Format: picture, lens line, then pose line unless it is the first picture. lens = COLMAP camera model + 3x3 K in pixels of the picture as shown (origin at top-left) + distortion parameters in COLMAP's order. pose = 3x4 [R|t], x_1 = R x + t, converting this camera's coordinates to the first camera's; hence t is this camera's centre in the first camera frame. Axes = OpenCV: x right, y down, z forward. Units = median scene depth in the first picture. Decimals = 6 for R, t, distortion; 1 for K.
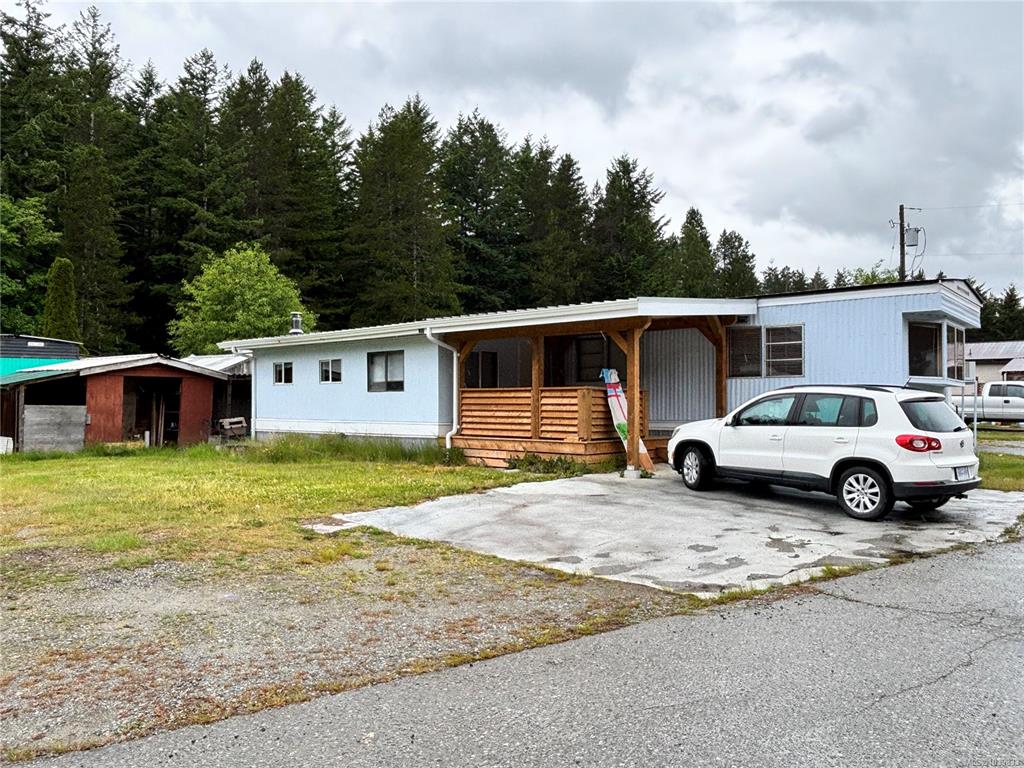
lens RADIAL K [[778.2, 0, 517.5], [0, 778.2, 390.2], [0, 0, 1]] dist [0.059092, -0.048217]
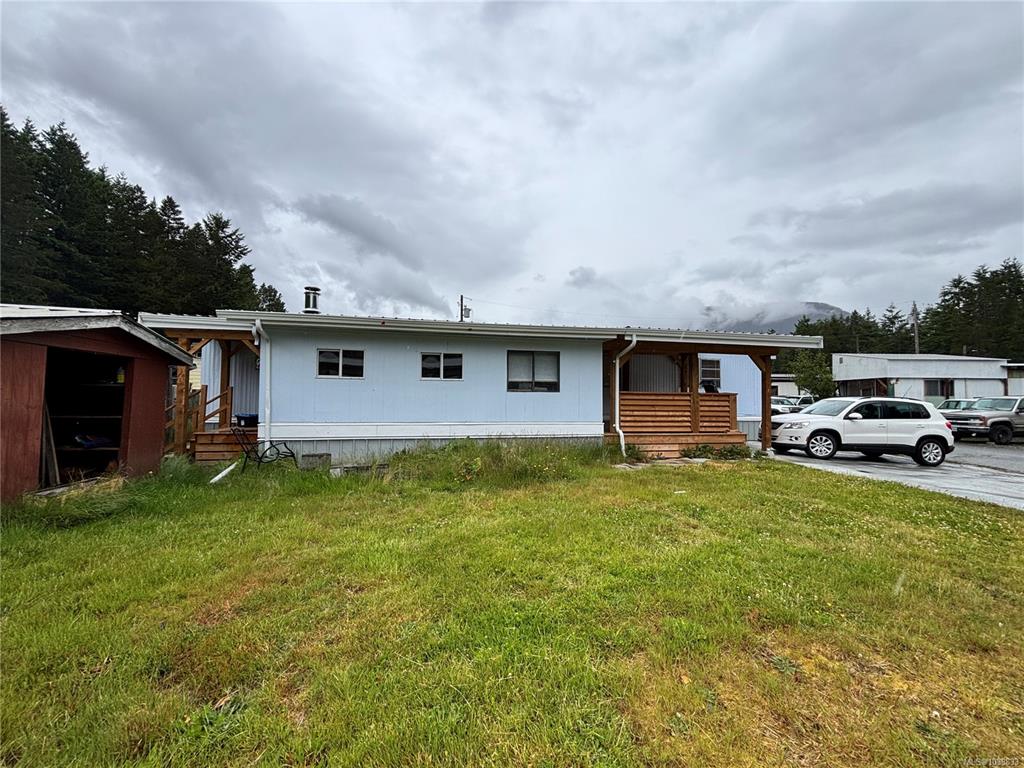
lens RADIAL K [[417.5, 0, 514.4], [0, 417.5, 381.6], [0, 0, 1]] dist [0.001075, 0.001127]
pose [[0.598843, 0.036832, 0.800019, -0.543629], [-0.023937, 0.999319, -0.028090, 0.003588], [-0.800509, -0.002329, 0.599316, 0.632470]]
